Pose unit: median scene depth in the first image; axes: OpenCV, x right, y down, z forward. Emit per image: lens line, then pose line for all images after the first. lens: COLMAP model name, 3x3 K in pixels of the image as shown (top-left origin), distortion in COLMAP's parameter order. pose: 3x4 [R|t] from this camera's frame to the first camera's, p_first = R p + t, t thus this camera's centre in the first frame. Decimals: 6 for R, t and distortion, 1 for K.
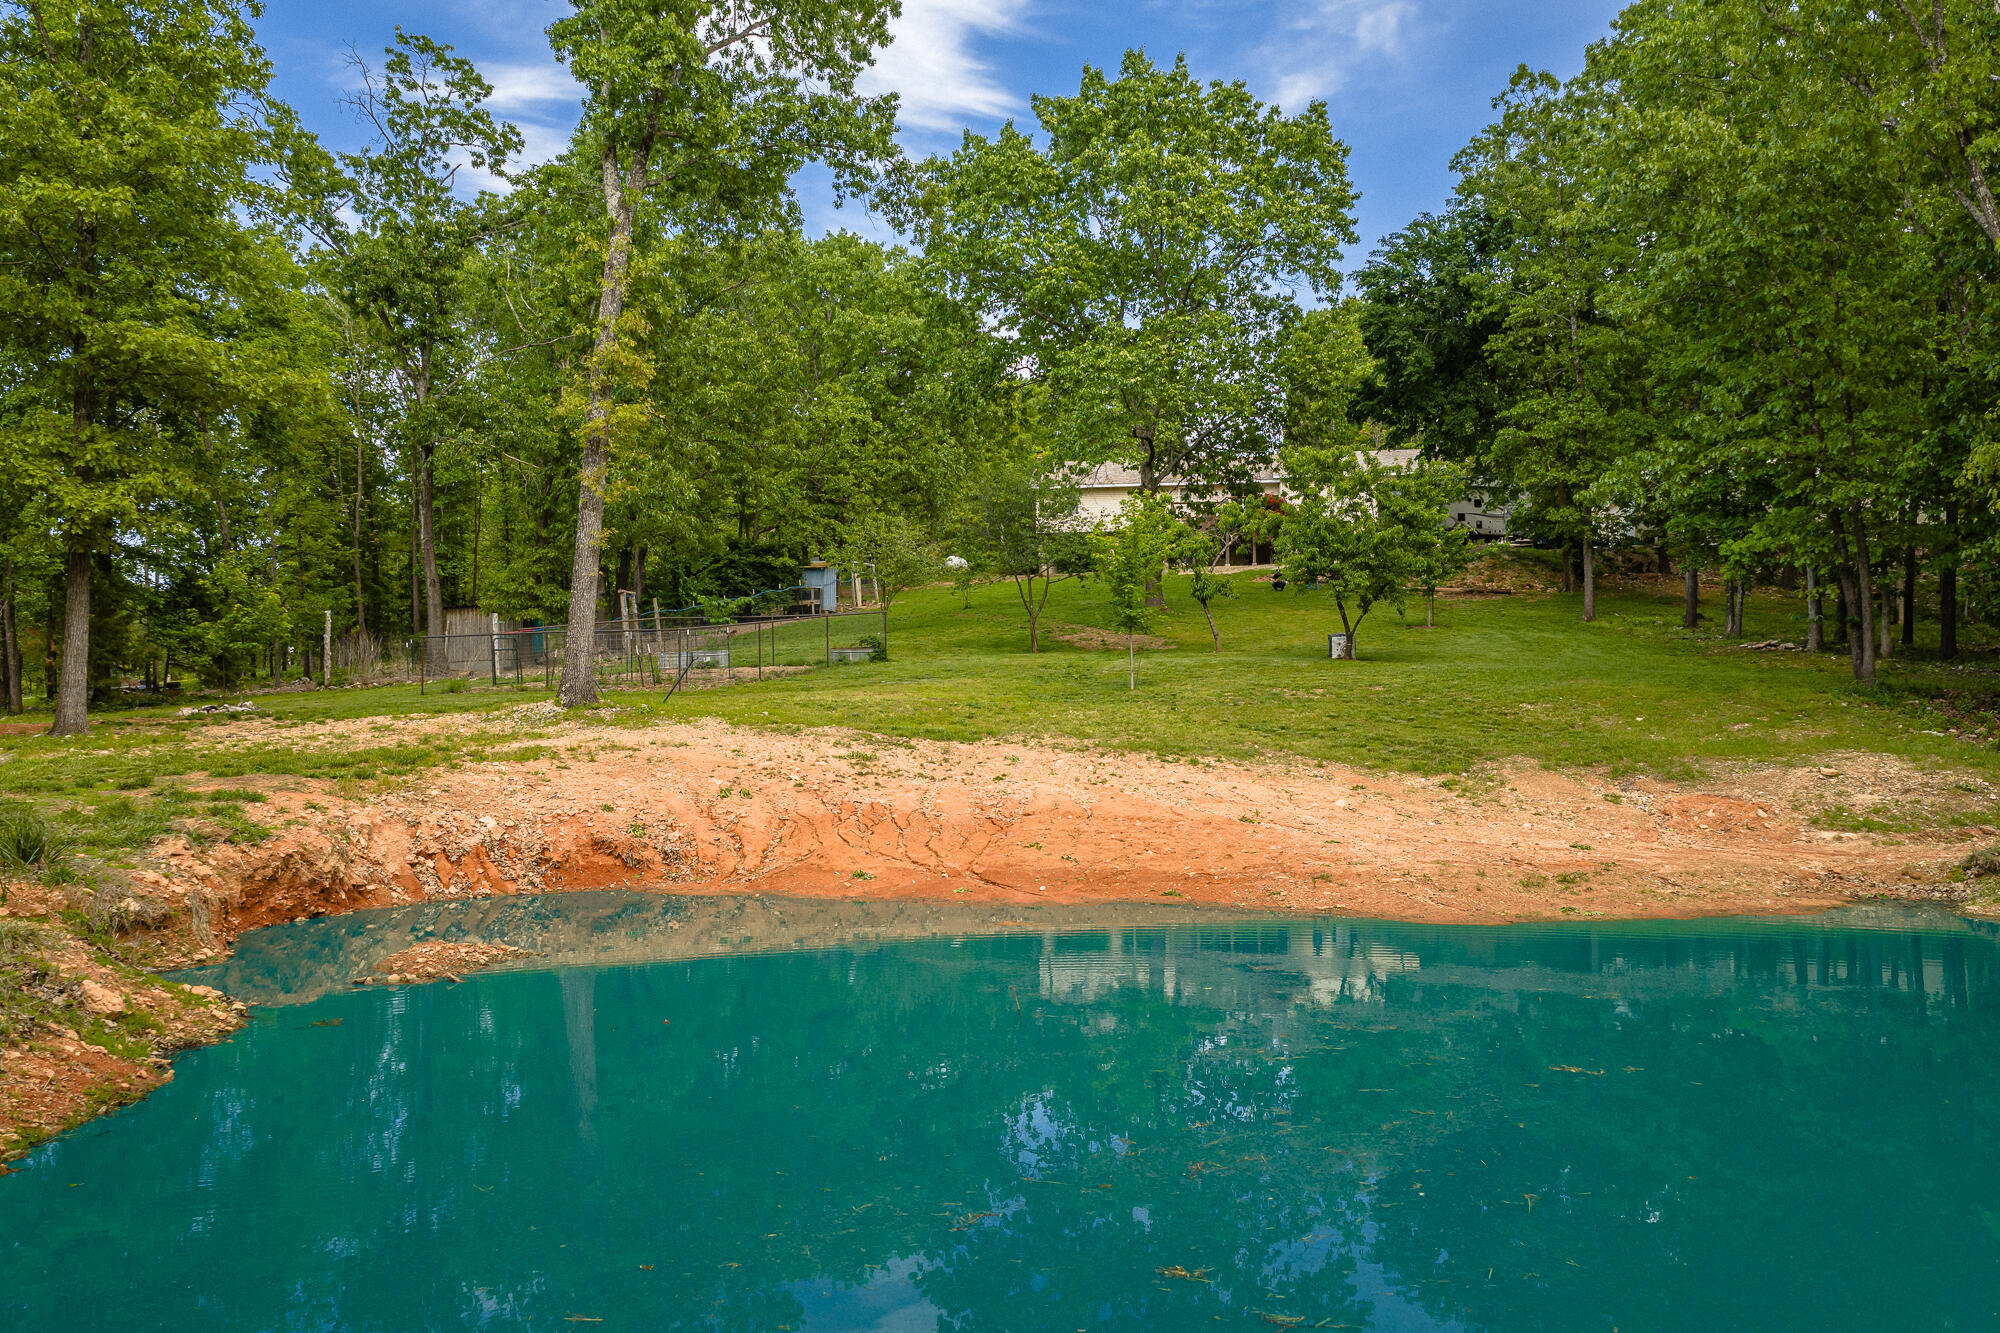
lens RADIAL K [[1664.0, 0, 1001.0], [0, 1664.0, 665.6], [0, 0, 1]] dist [0.027676, -0.007426]
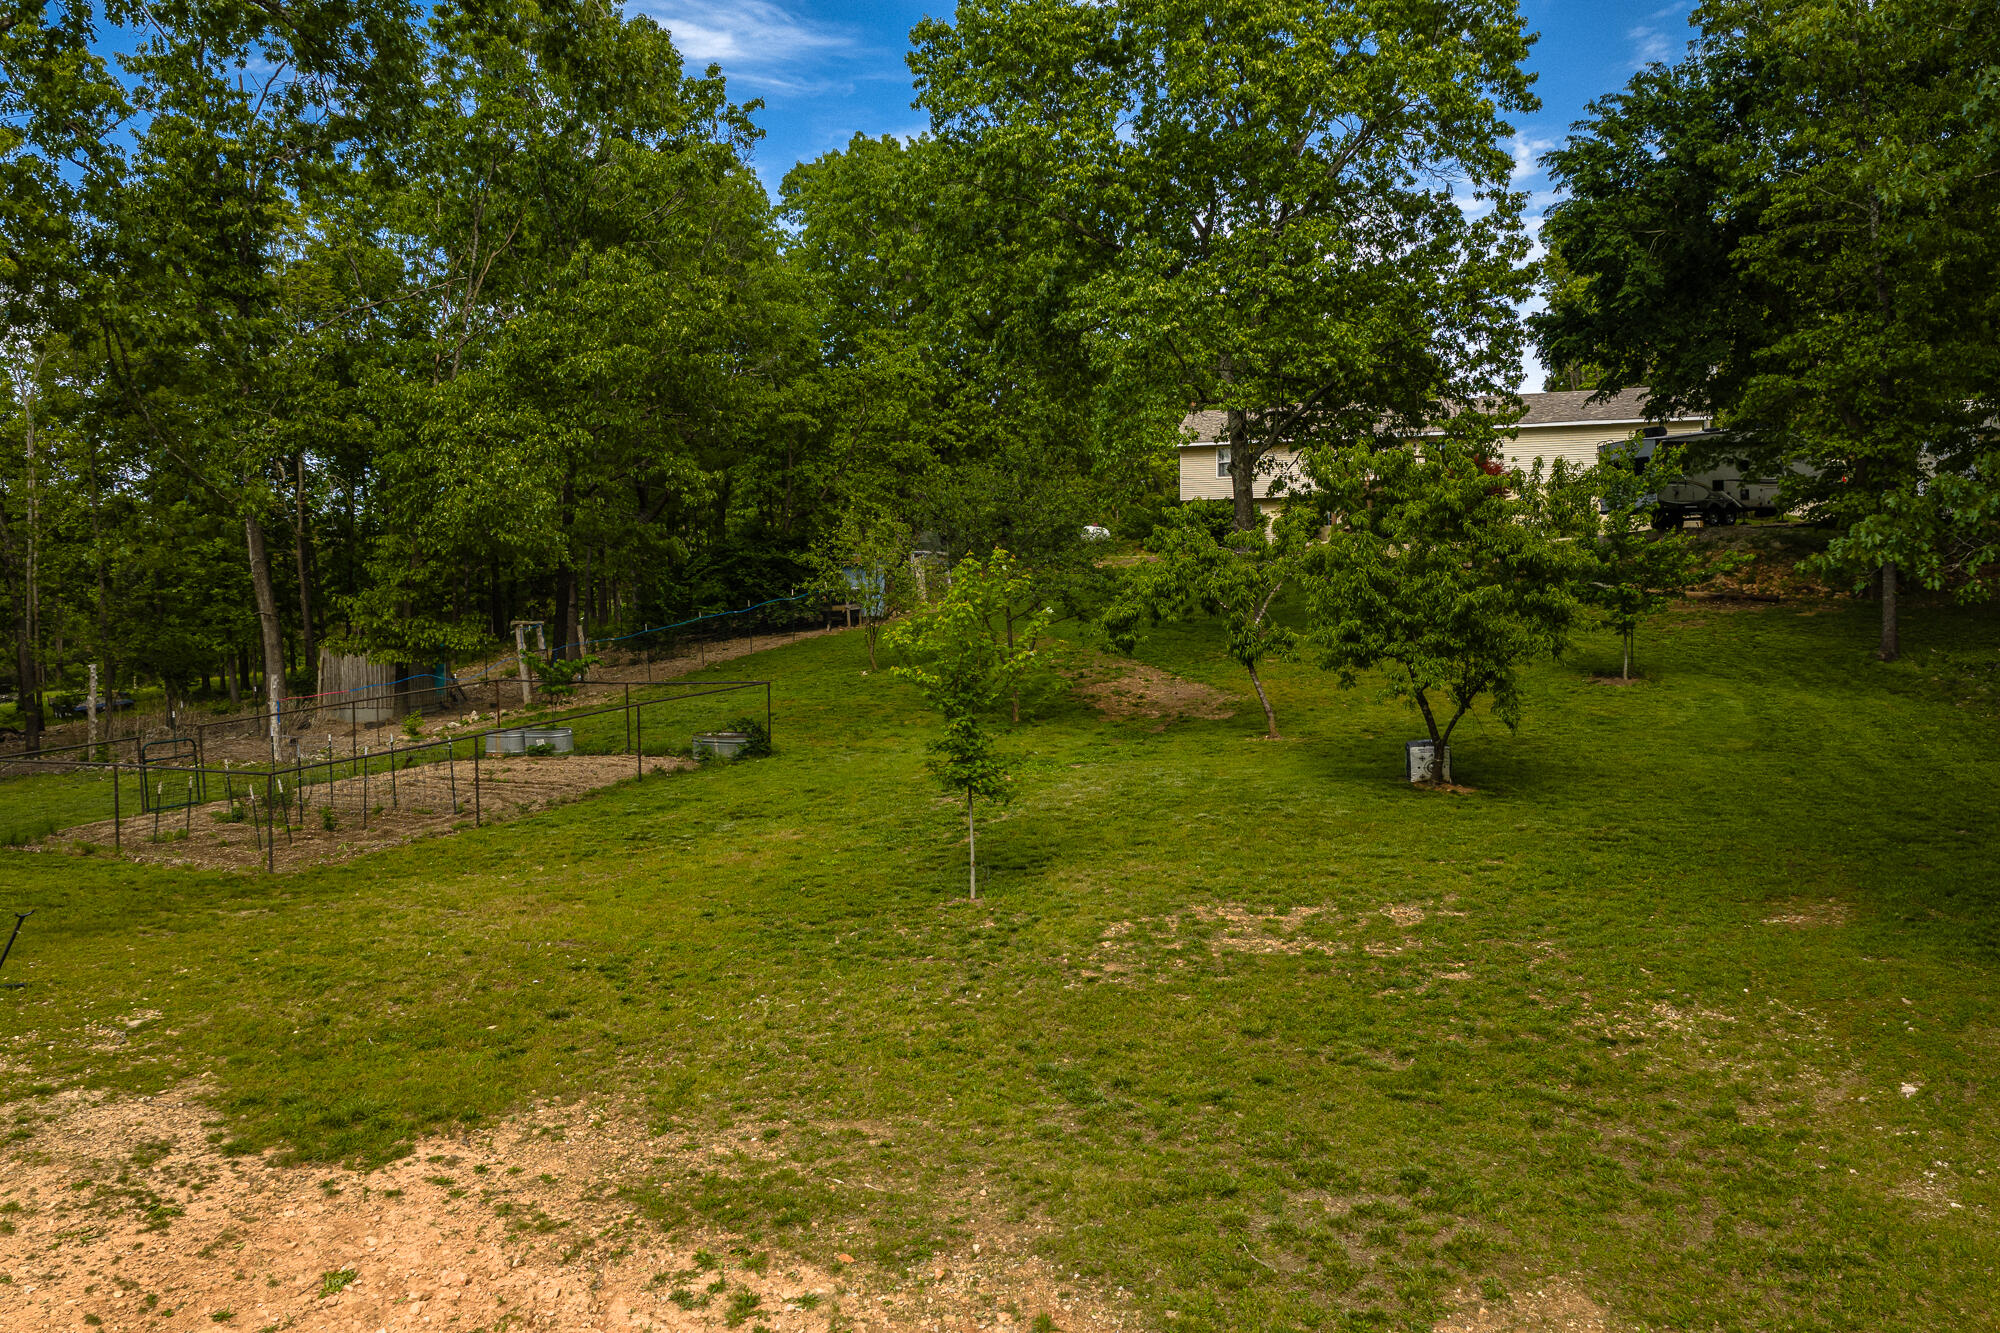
lens RADIAL K [[1664.0, 0, 998.8], [0, 1664.0, 668.4], [0, 0, 1]] dist [0.027676, -0.007426]
pose [[0.984979, 0.005586, -0.172586, 0.109982], [0.002842, 0.998817, 0.048543, -0.054591], [0.172653, -0.048304, 0.983798, 0.259336]]
